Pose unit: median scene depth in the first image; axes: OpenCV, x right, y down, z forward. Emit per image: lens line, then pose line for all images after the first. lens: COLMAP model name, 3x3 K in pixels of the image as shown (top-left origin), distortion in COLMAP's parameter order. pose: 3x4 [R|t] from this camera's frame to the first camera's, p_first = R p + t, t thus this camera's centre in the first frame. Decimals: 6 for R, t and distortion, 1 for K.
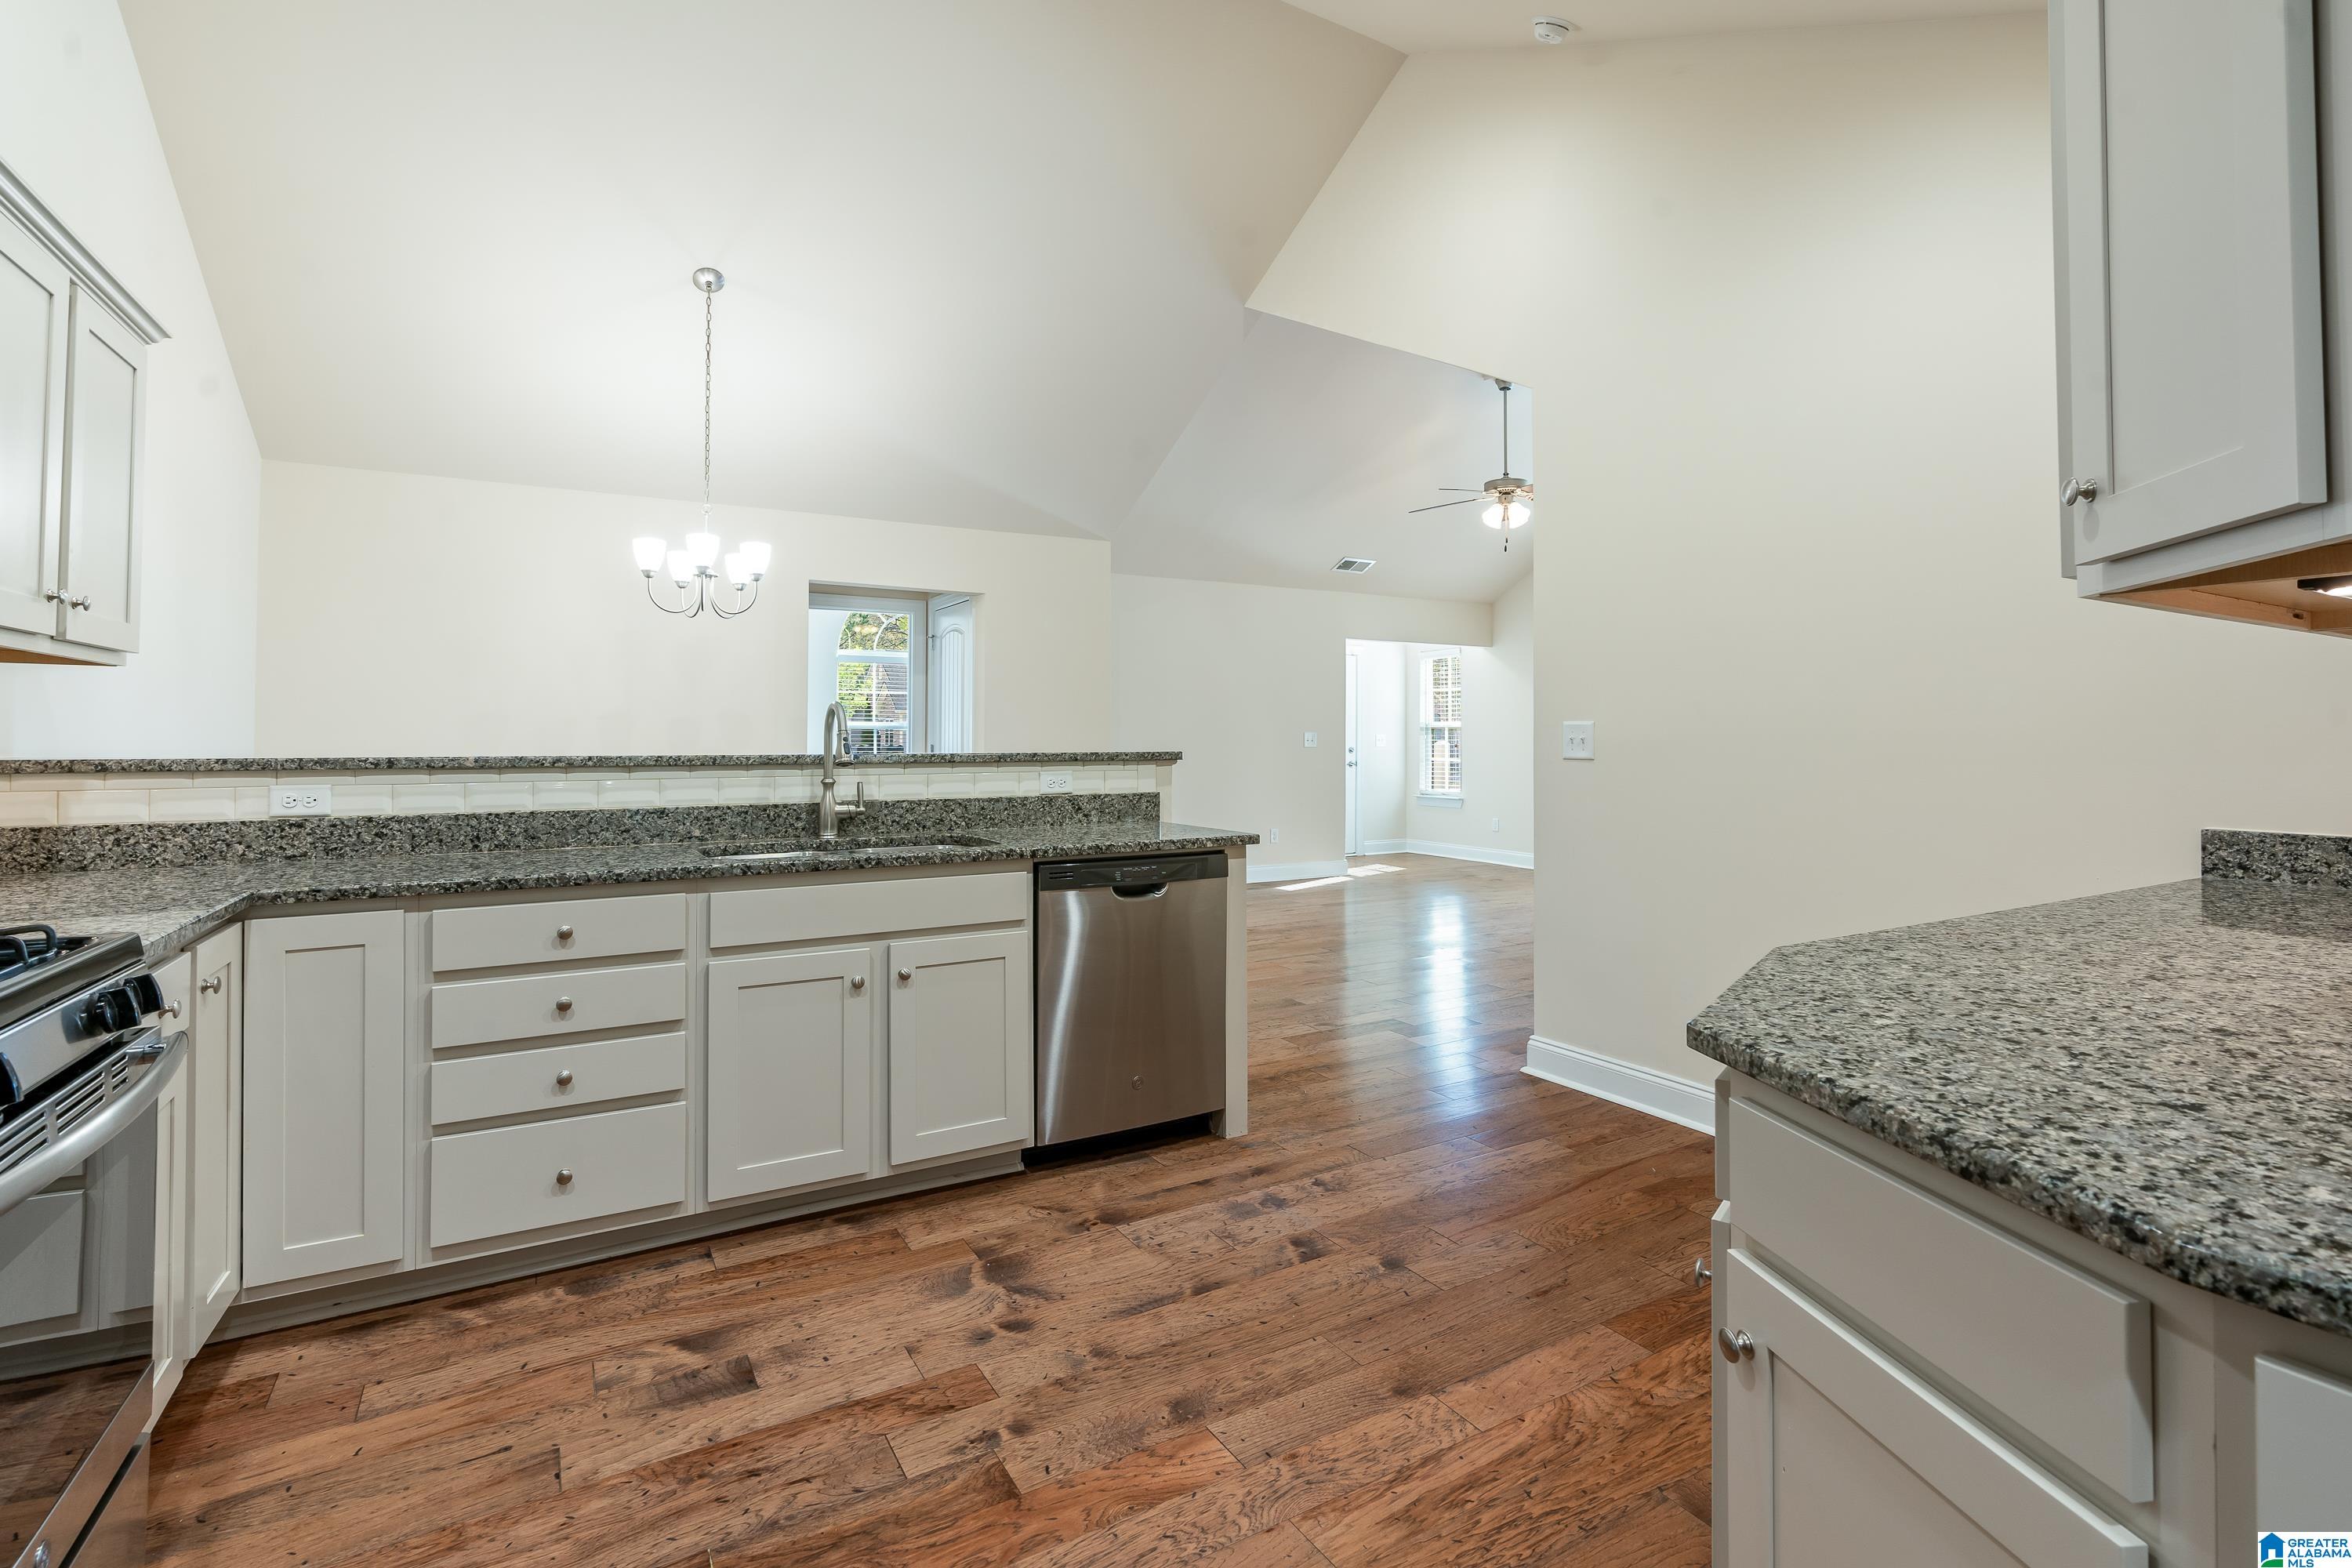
lens RADIAL K [[1079.3, 0, 1168.8], [0, 1079.3, 734.1], [0, 0, 1]] dist [-0.004076, 0.001750]
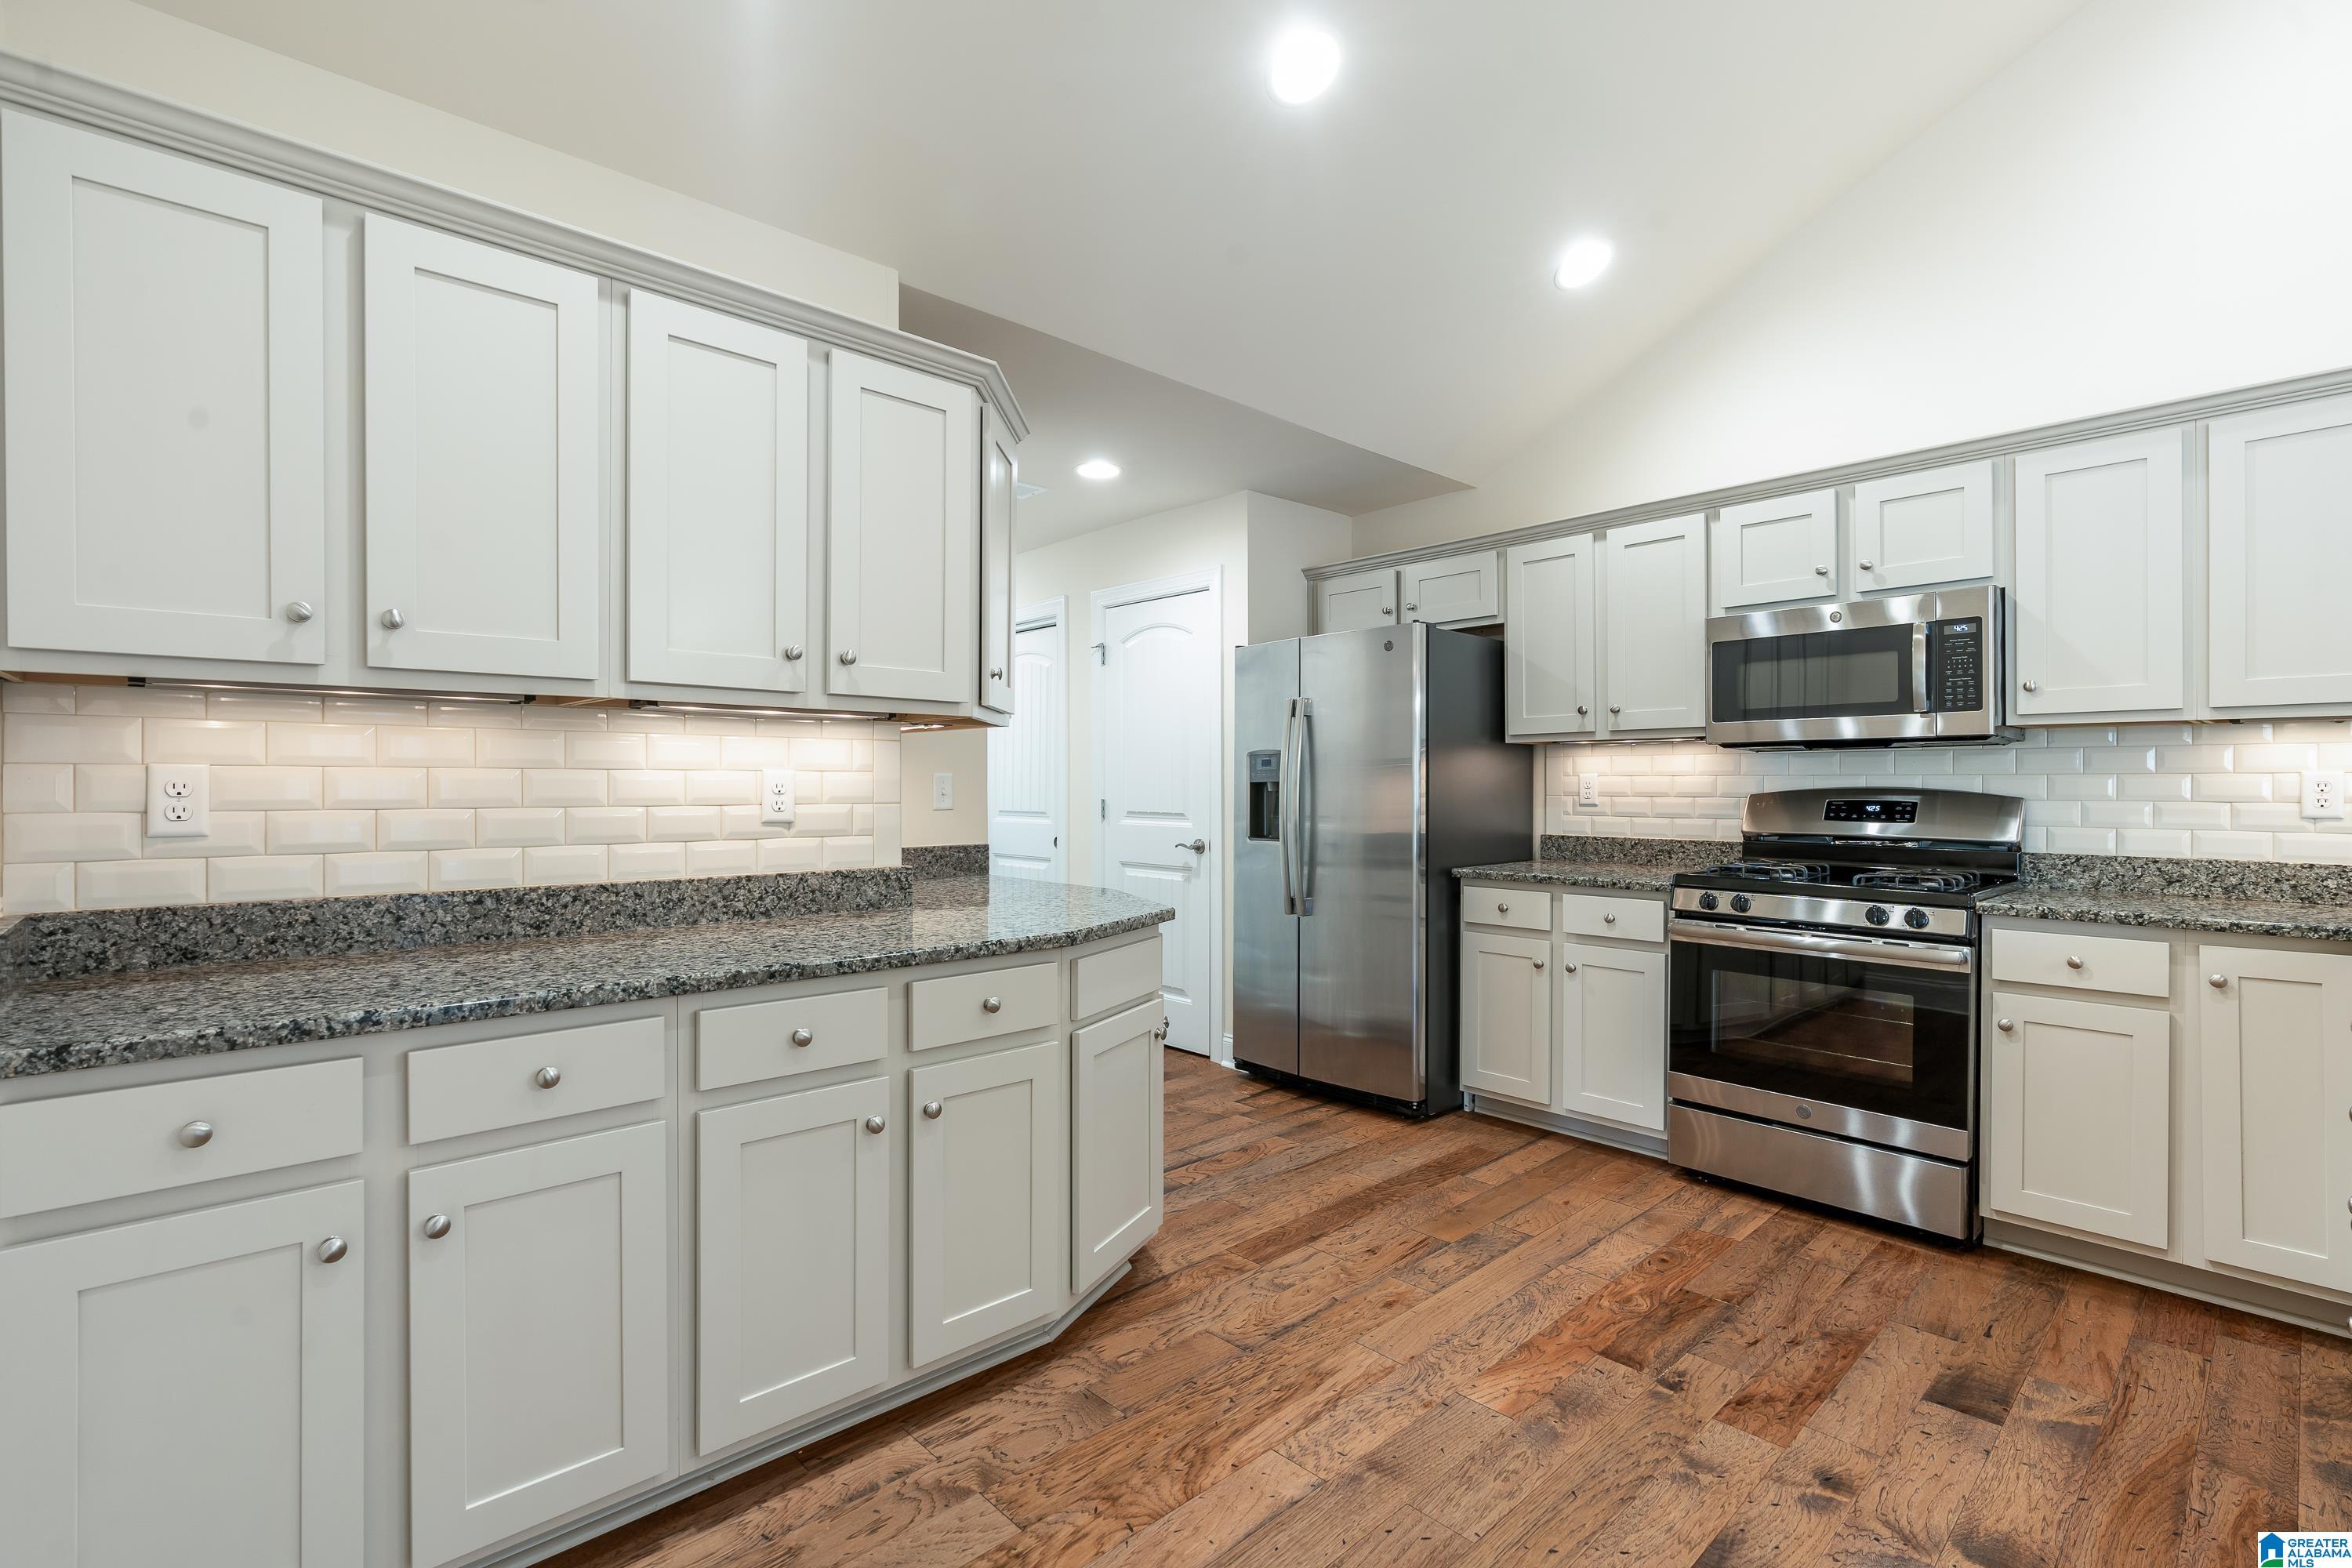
lens RADIAL K [[1080.9, 0, 1176.0], [0, 1080.9, 784.0], [0, 0, 1]] dist [-0.003492, 0.000926]
pose [[-0.972705, -0.000809, -0.232045, 0.522581], [0.000054, 0.999993, -0.003712, 0.004187], [0.232047, -0.003623, -0.972698, 1.674113]]
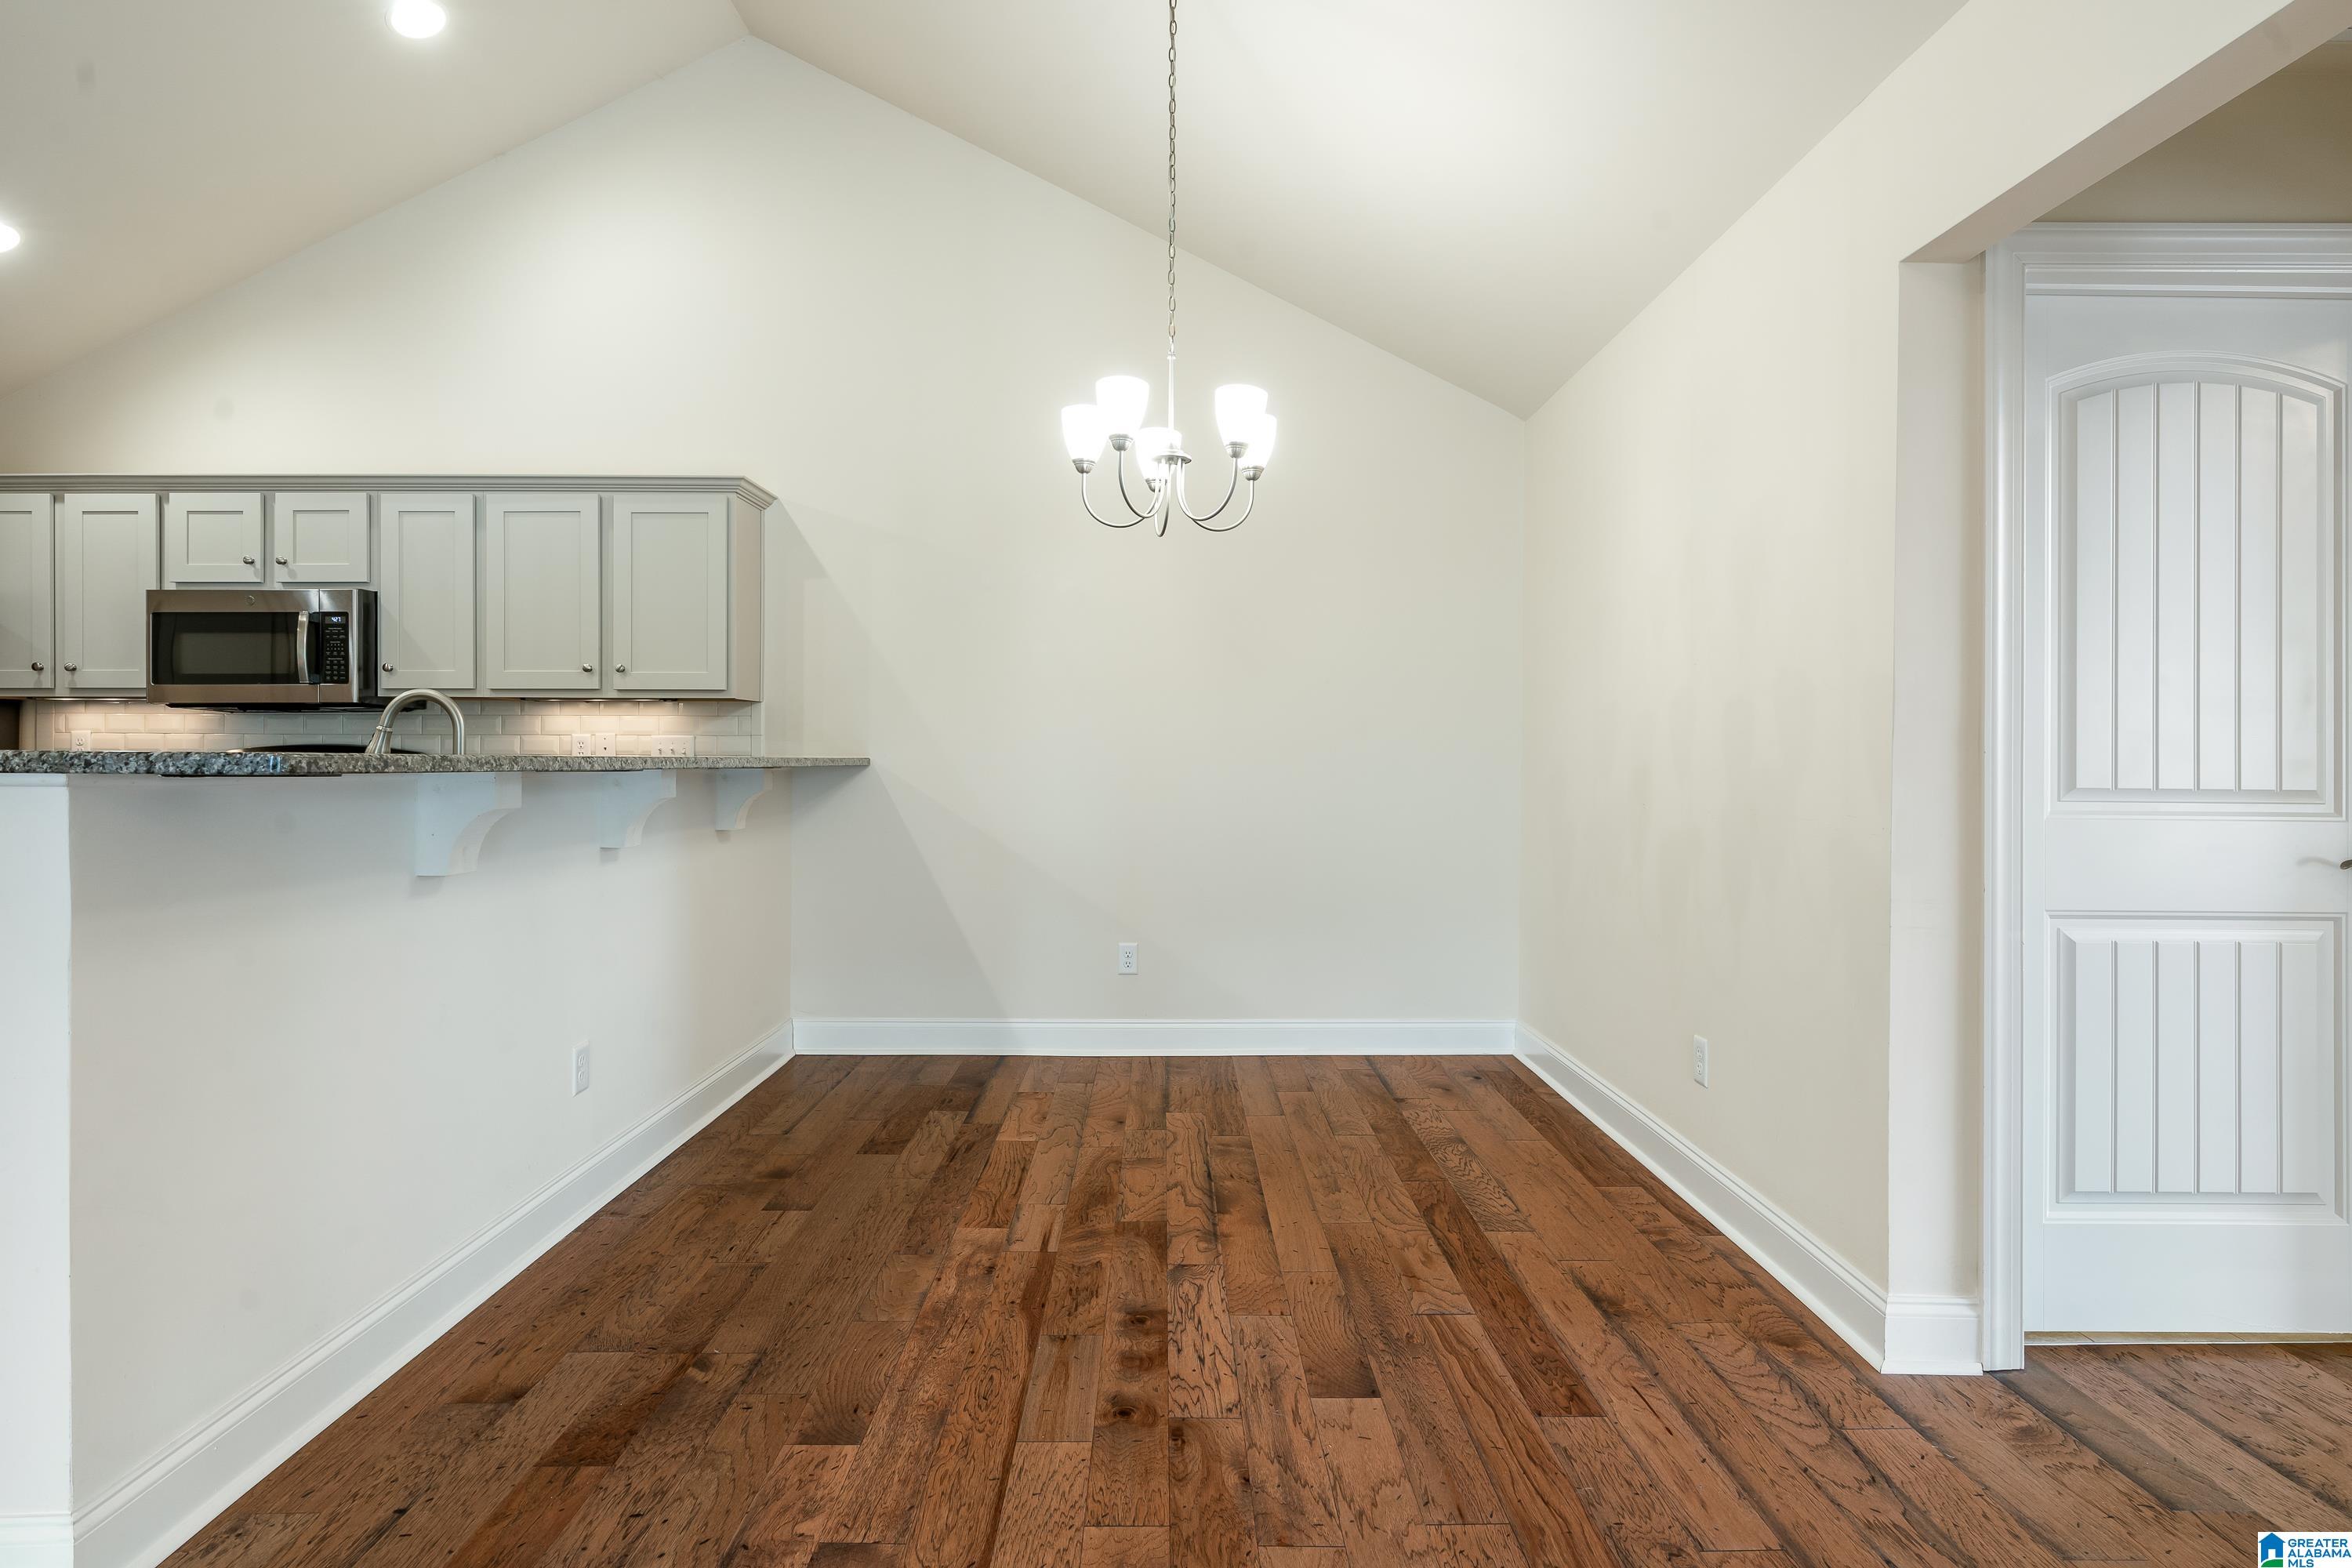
lens RADIAL K [[1205.7, 0, 1179.5], [0, 1205.7, 754.6], [0, 0, 1]] dist [-0.001521, -0.000315]
pose [[-0.490875, -0.006213, -0.871208, 0.279520], [-0.000580, 0.999977, -0.006804, 0.034319], [0.871230, -0.002834, -0.490868, 2.717434]]
